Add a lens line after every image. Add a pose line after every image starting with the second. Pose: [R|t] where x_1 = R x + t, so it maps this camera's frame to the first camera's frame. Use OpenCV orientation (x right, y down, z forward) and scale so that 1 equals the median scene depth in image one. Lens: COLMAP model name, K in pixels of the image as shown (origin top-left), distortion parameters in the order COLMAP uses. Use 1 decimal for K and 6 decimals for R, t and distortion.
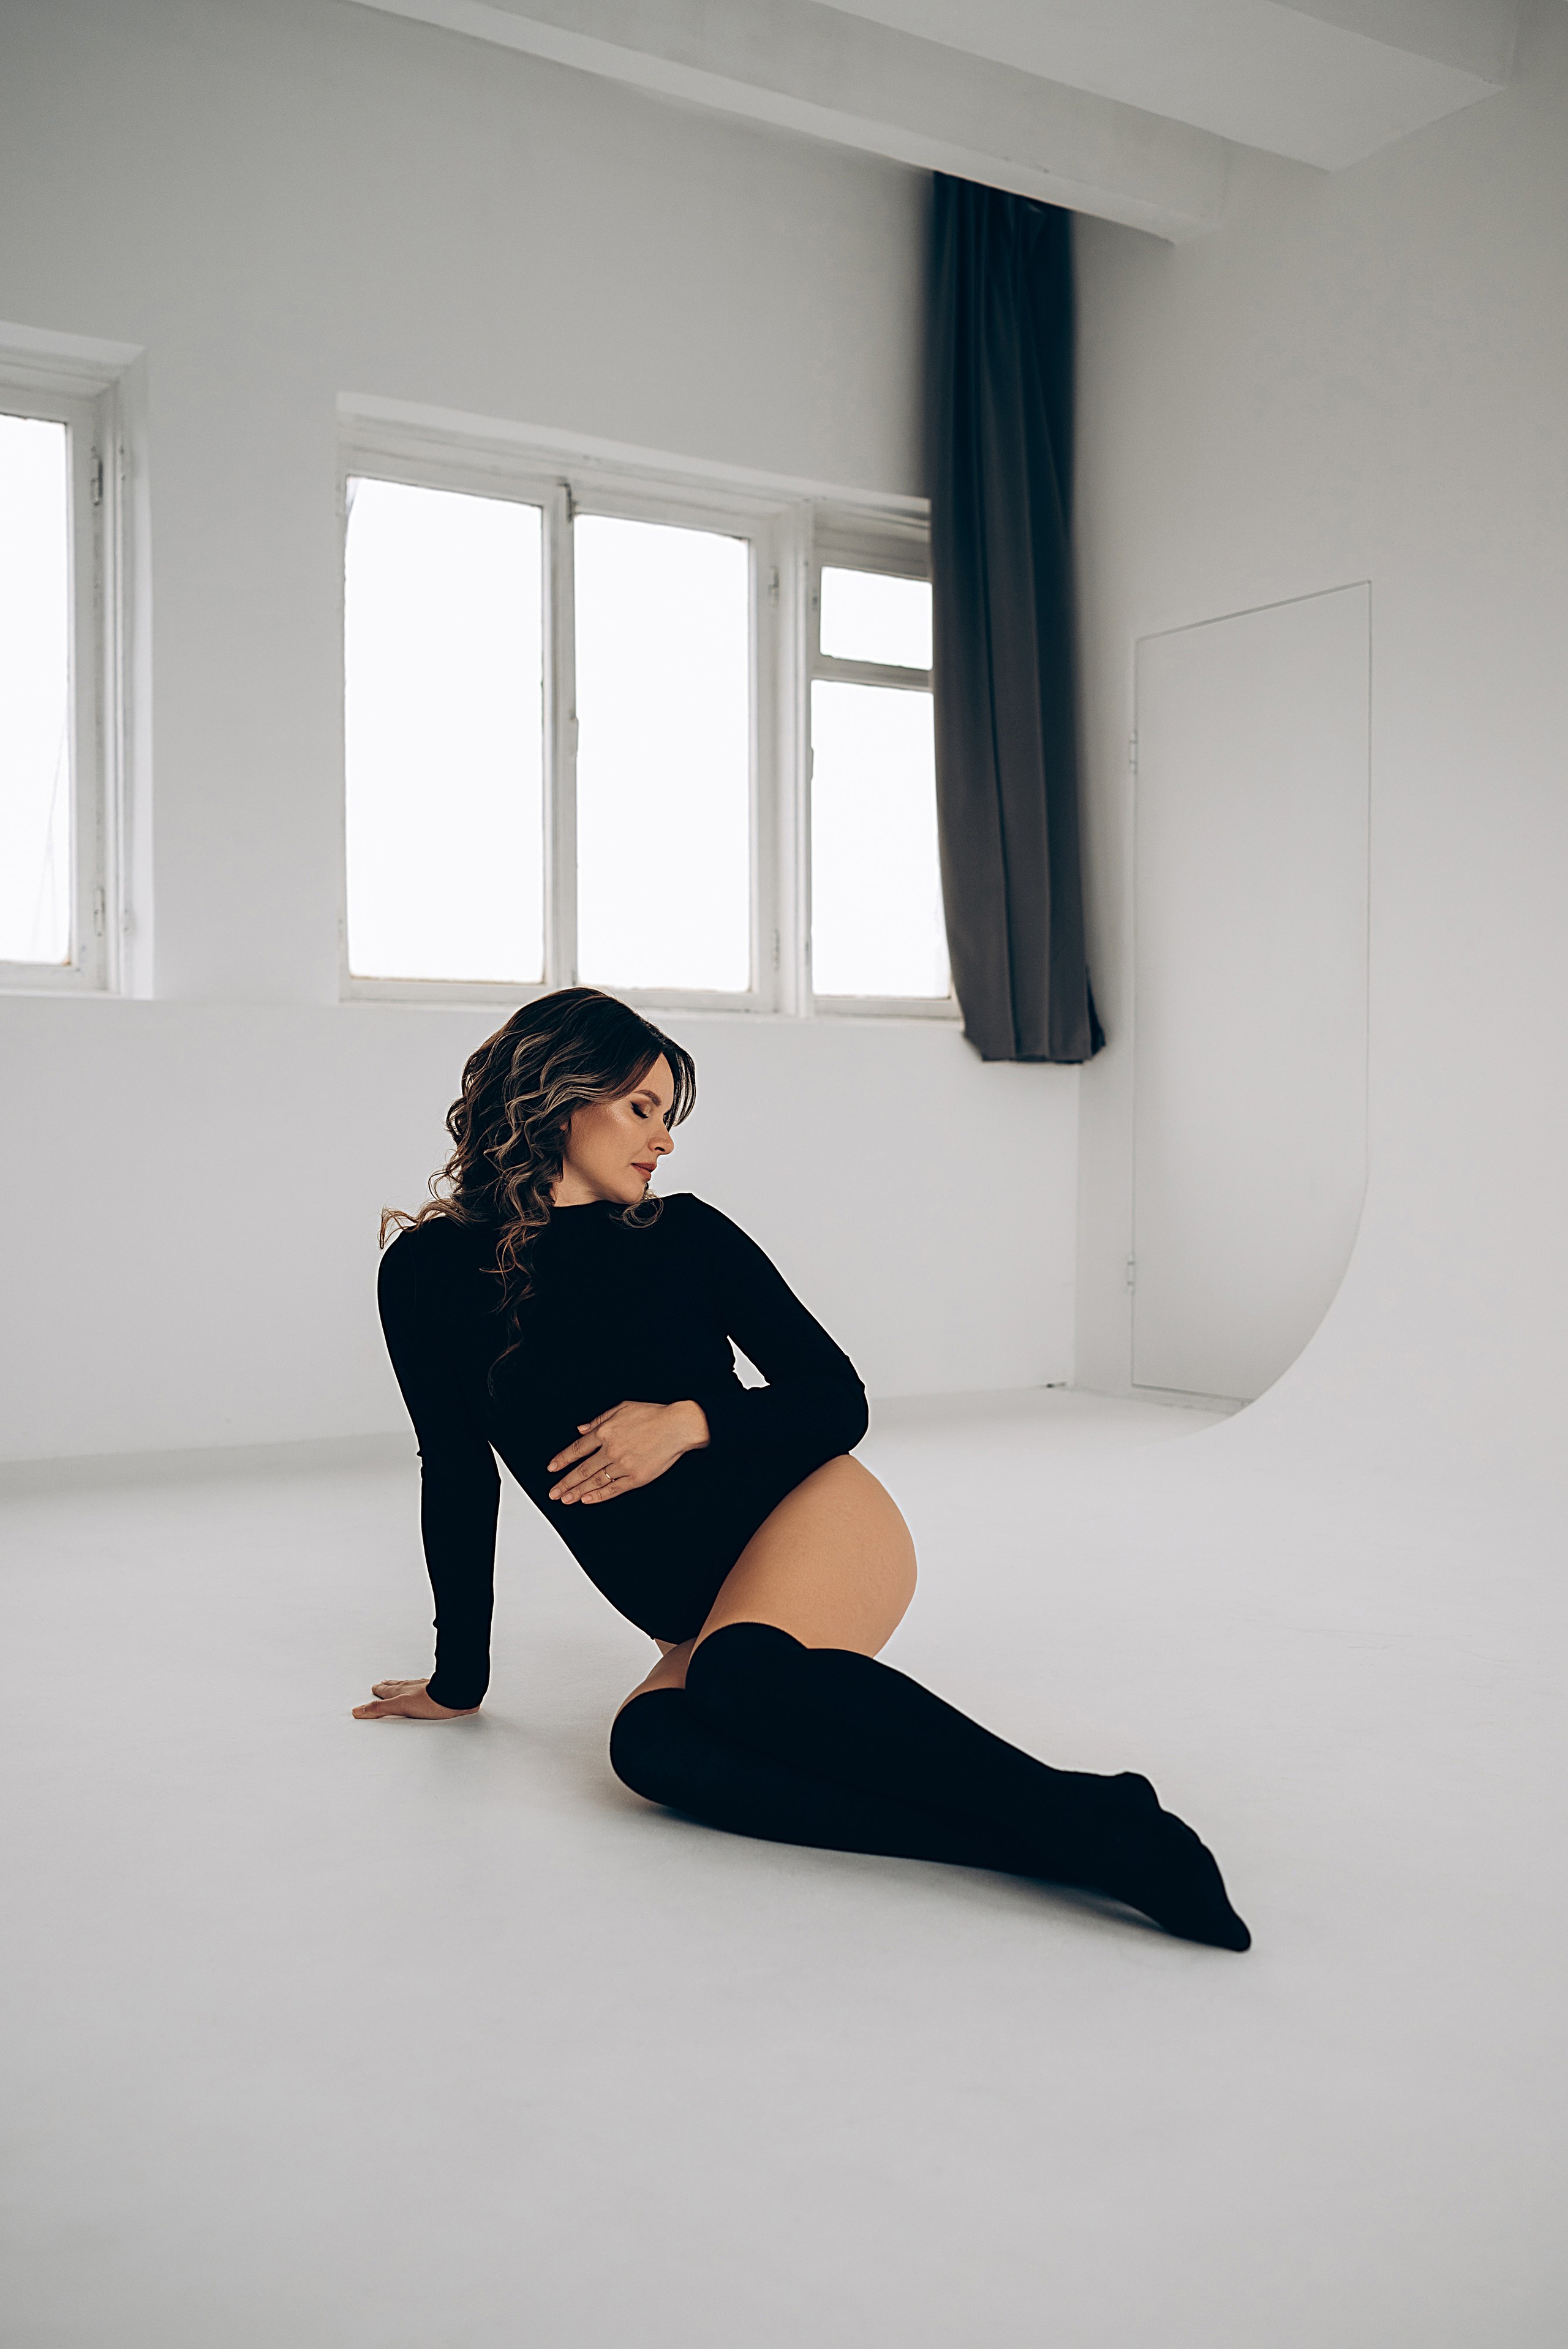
lens RADIAL K [[2331.9, 0, 784.0], [0, 2331.9, 1174.5], [0, 0, 1]] dist [-0.005767, 0.025420]
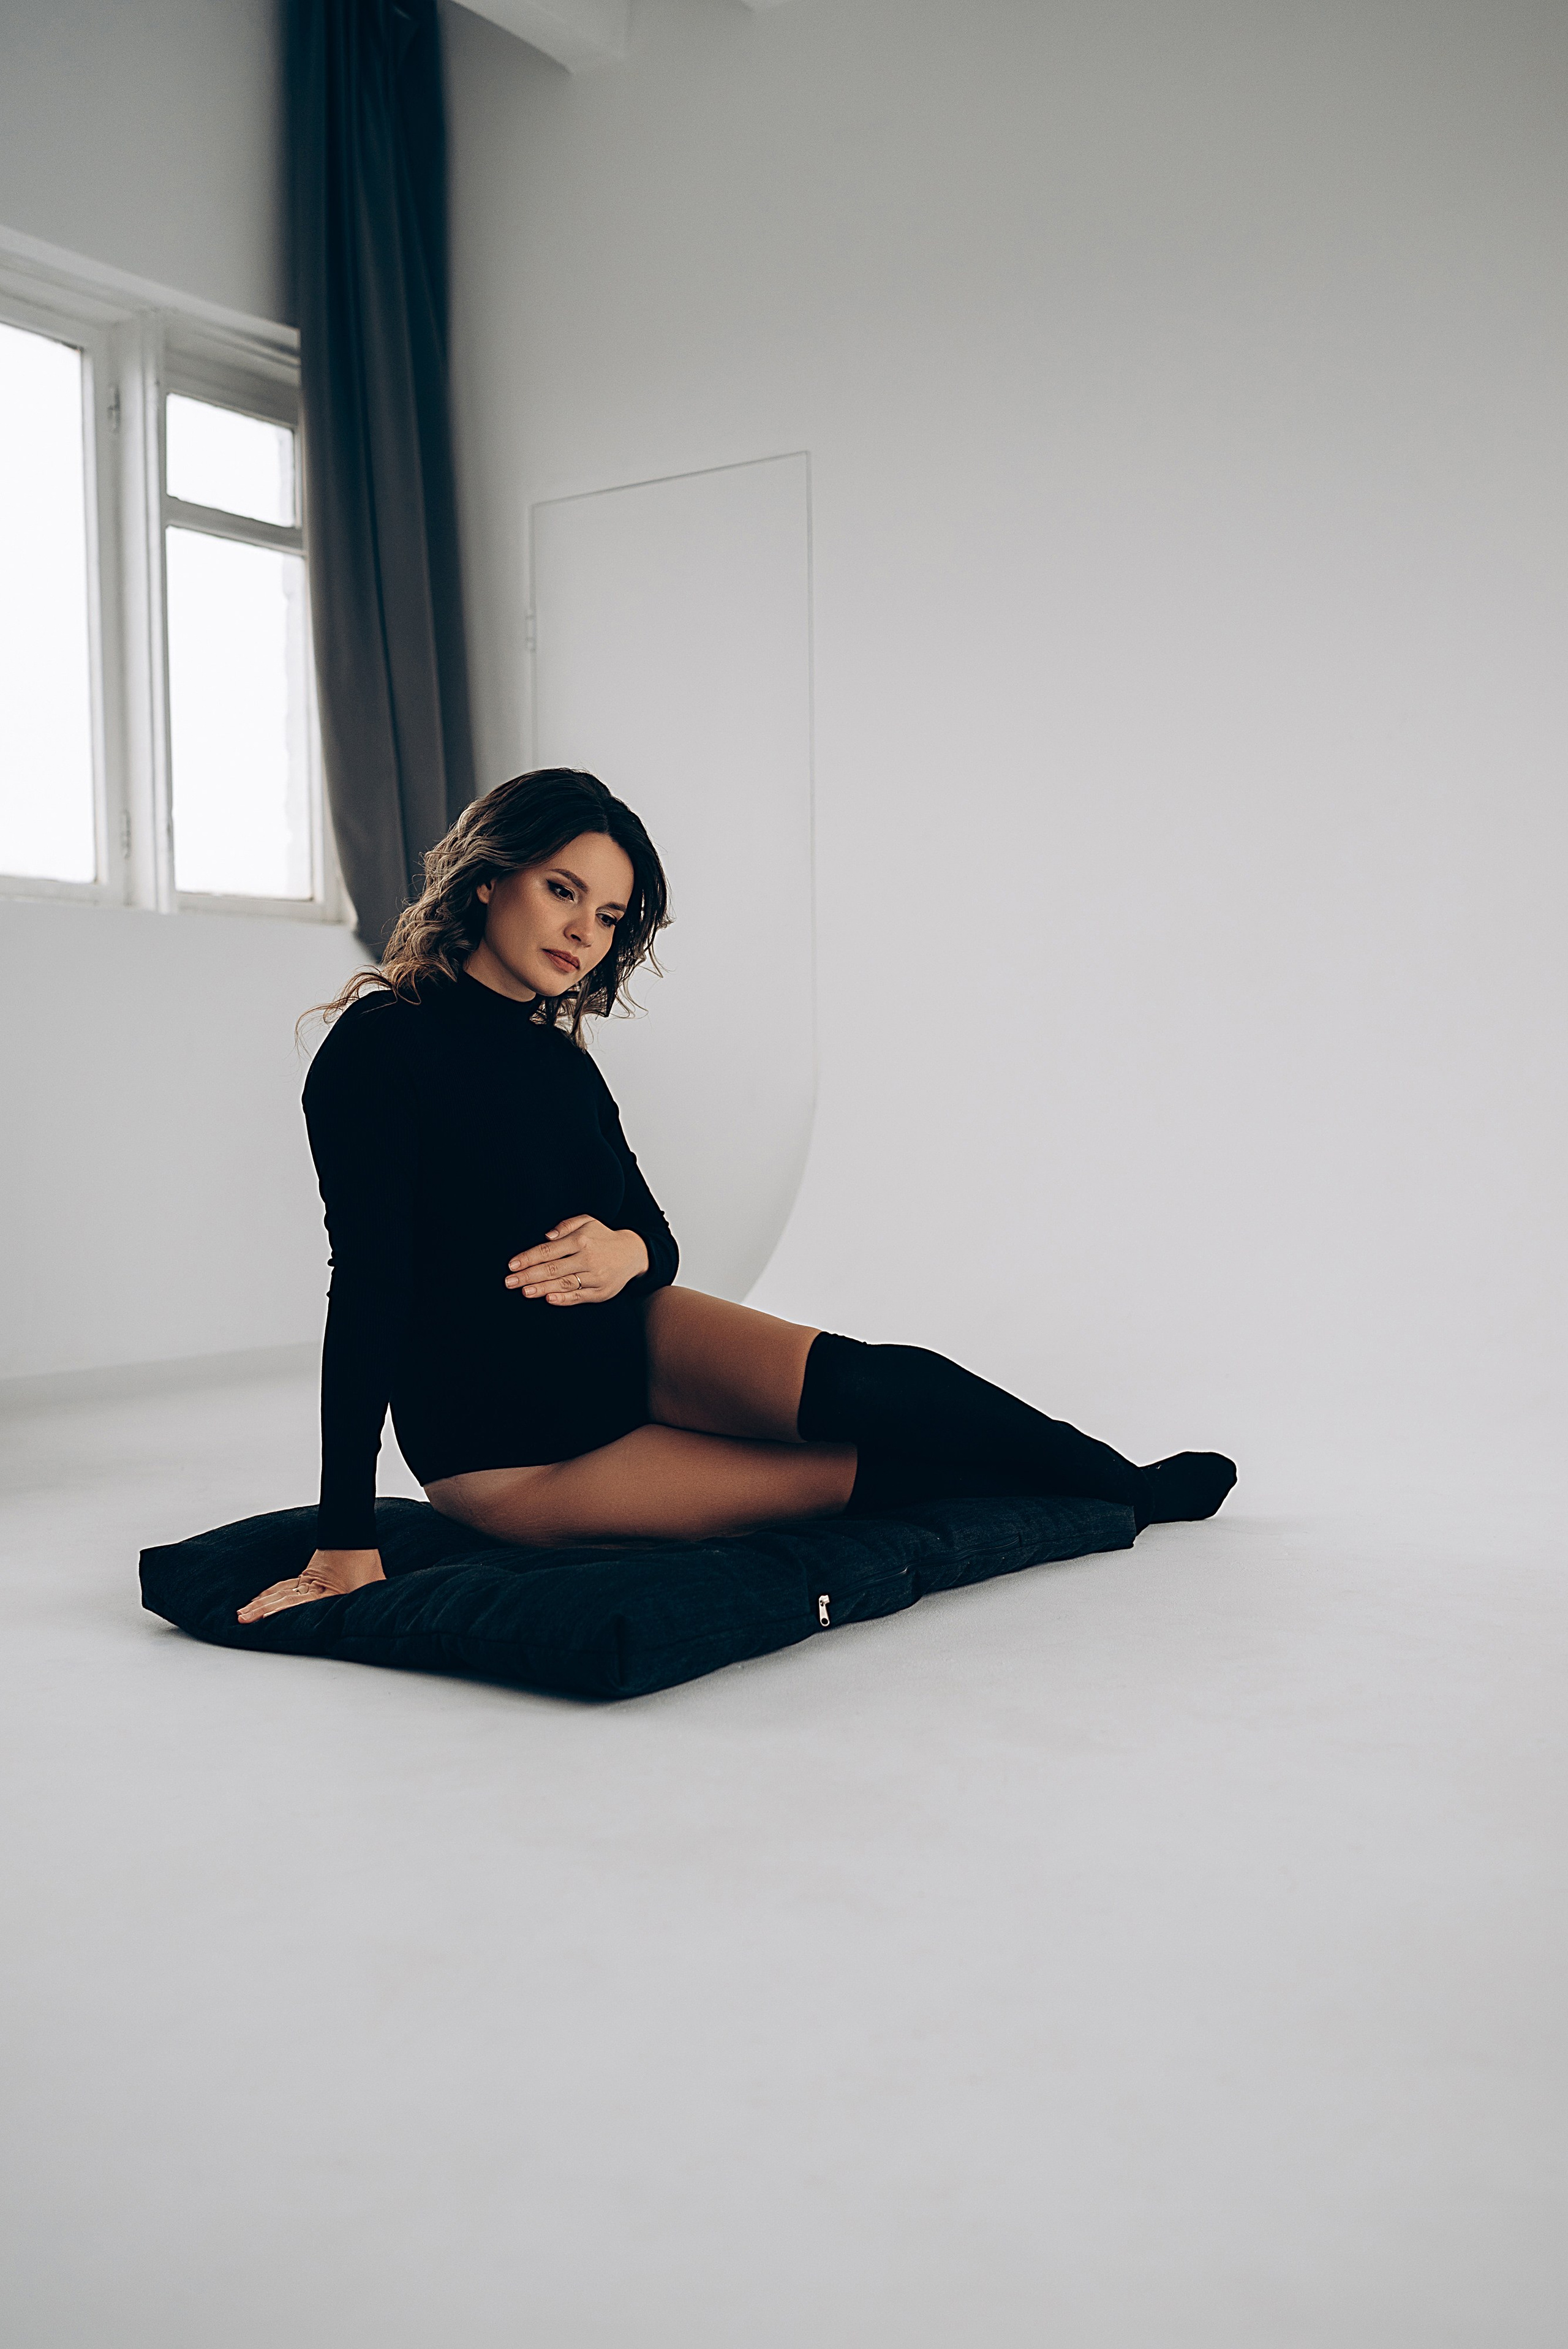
lens RADIAL K [[2331.9, 0, 784.0], [0, 2331.9, 1174.5], [0, 0, 1]] dist [-0.005767, 0.025420]
pose [[0.925041, -0.023848, 0.379118, -0.113354], [0.021478, 0.999714, 0.010480, 0.026320], [-0.379260, -0.001552, 0.925289, 0.120922]]
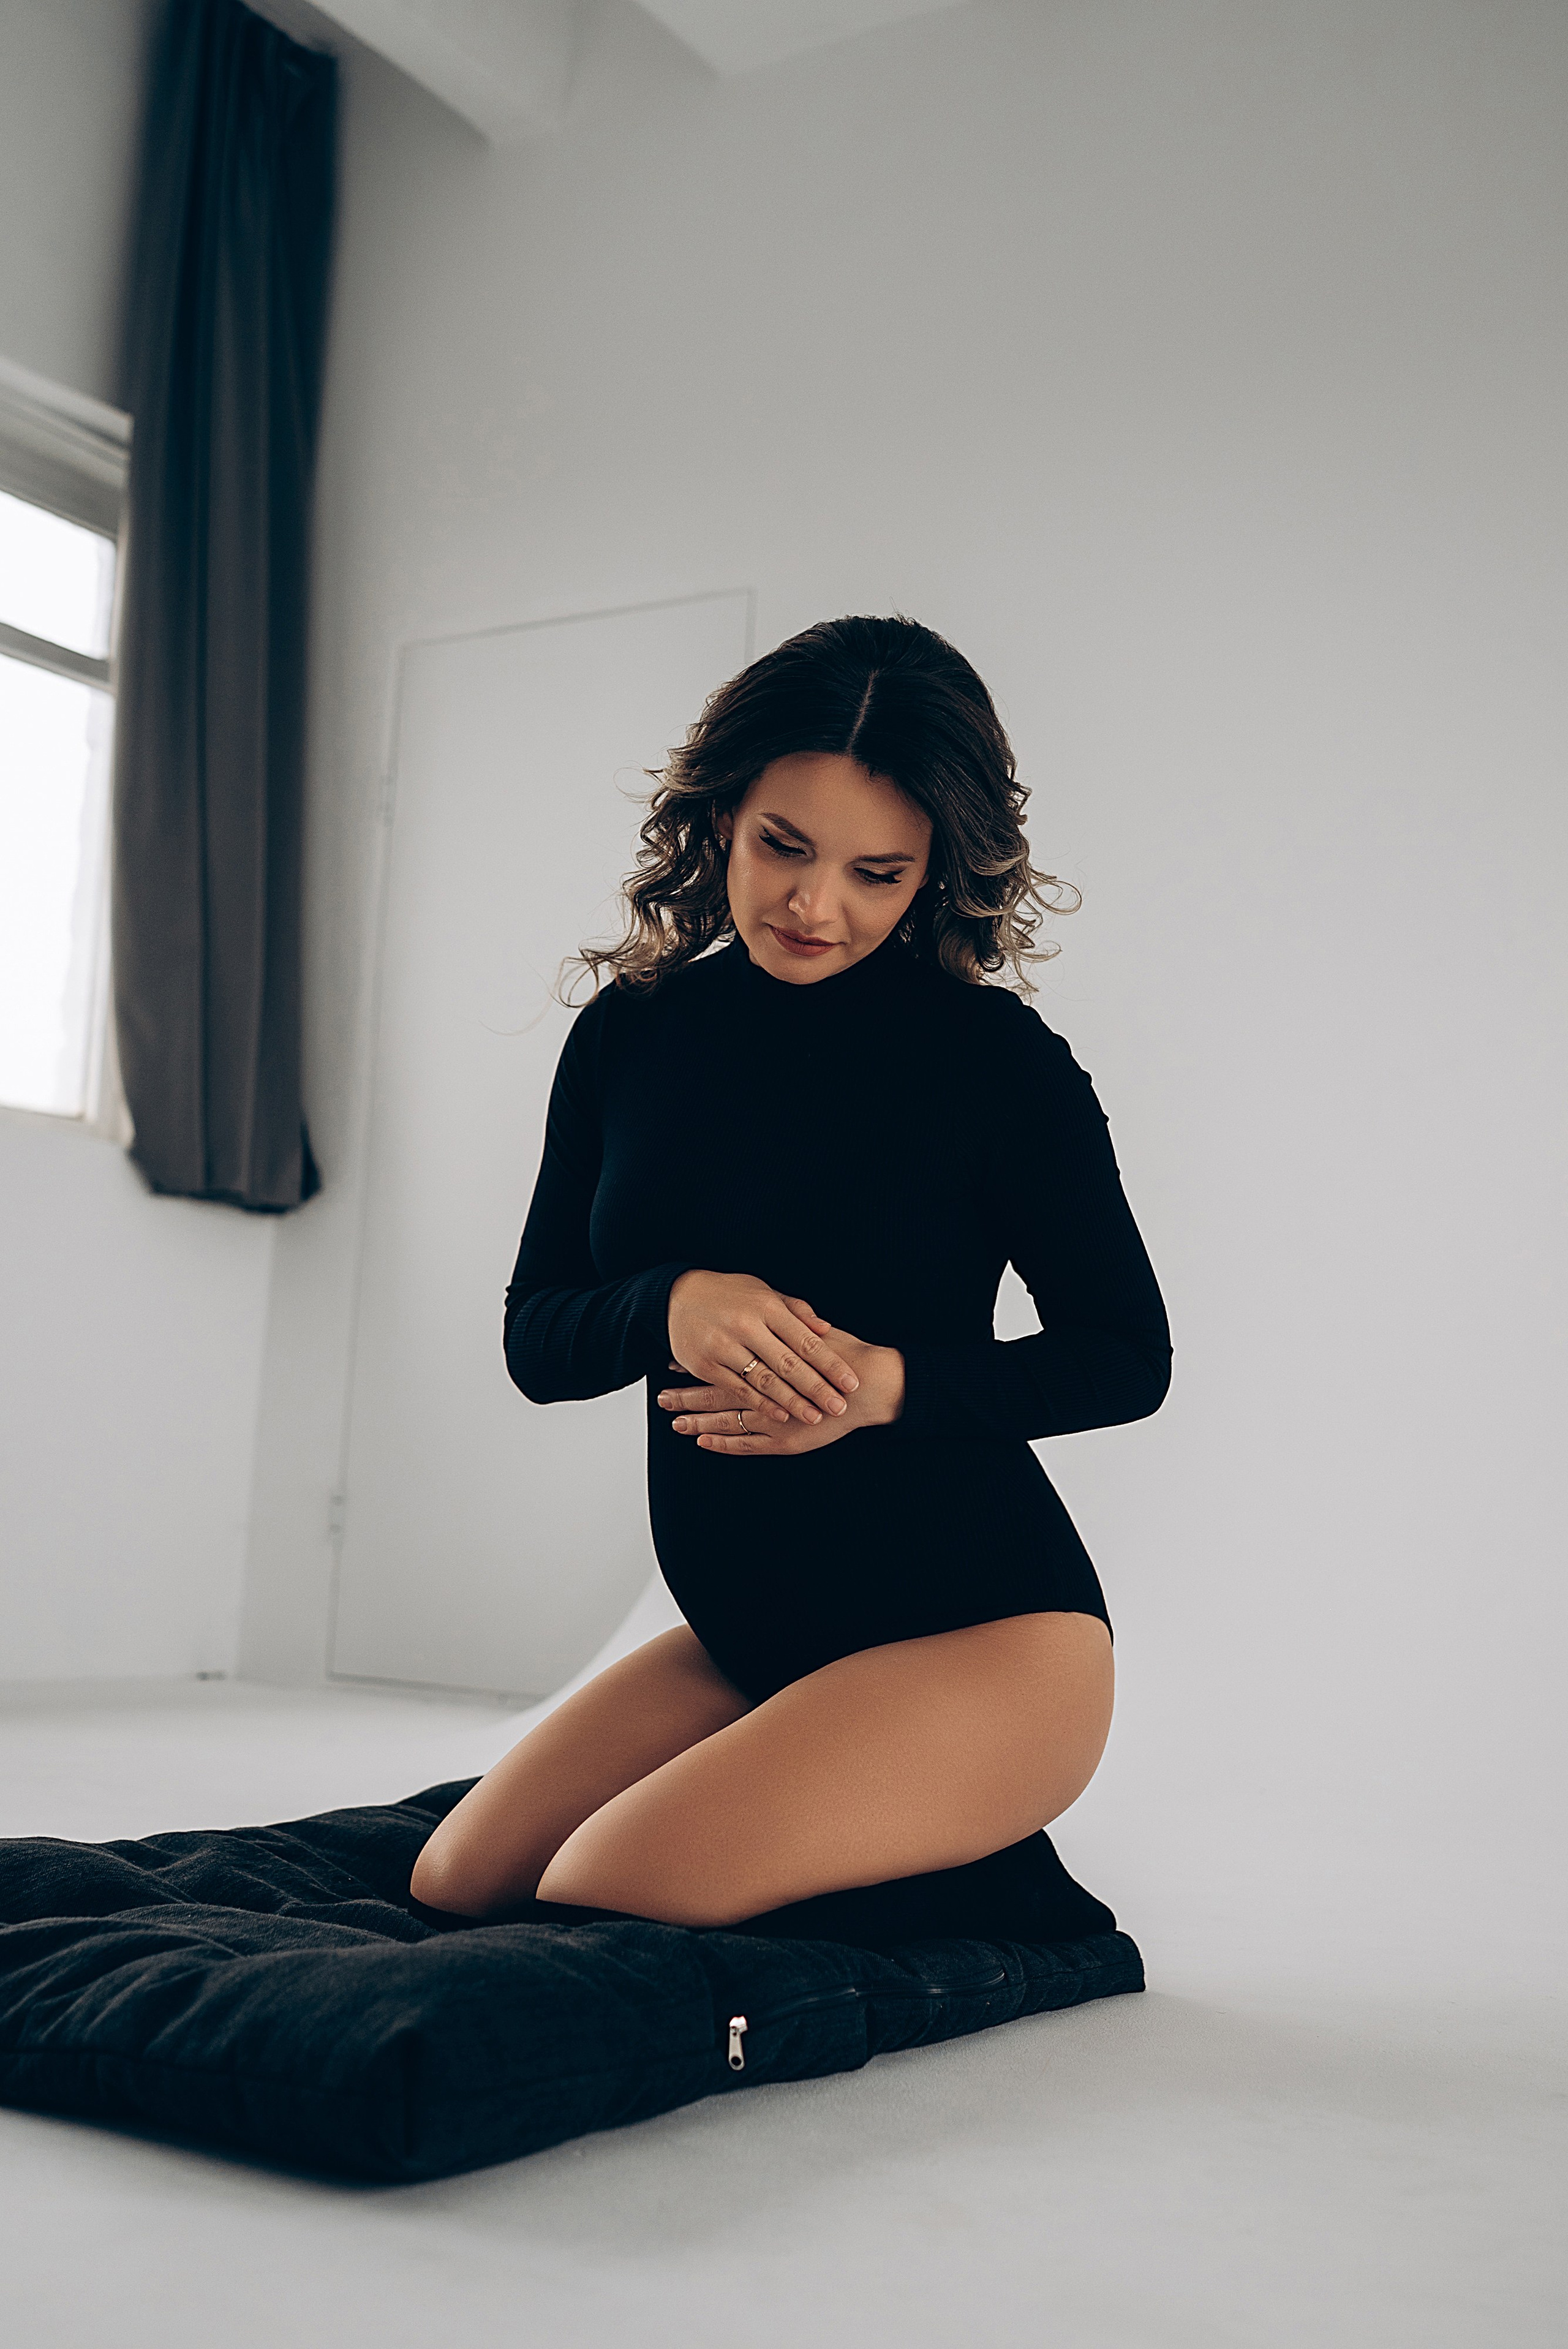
lens RADIAL K [[2654.5, 0, 687.8], [0, 2654.5, 1205.9], [0, 0, 1]] dist [-0.007209, -0.006118]
pose [[0.915448, 0.093744, 0.391365, -0.078853], [-0.044292, 0.990053, -0.133544, 0.054536], [-0.399991, 0.104918, 0.910494, 0.229152]]
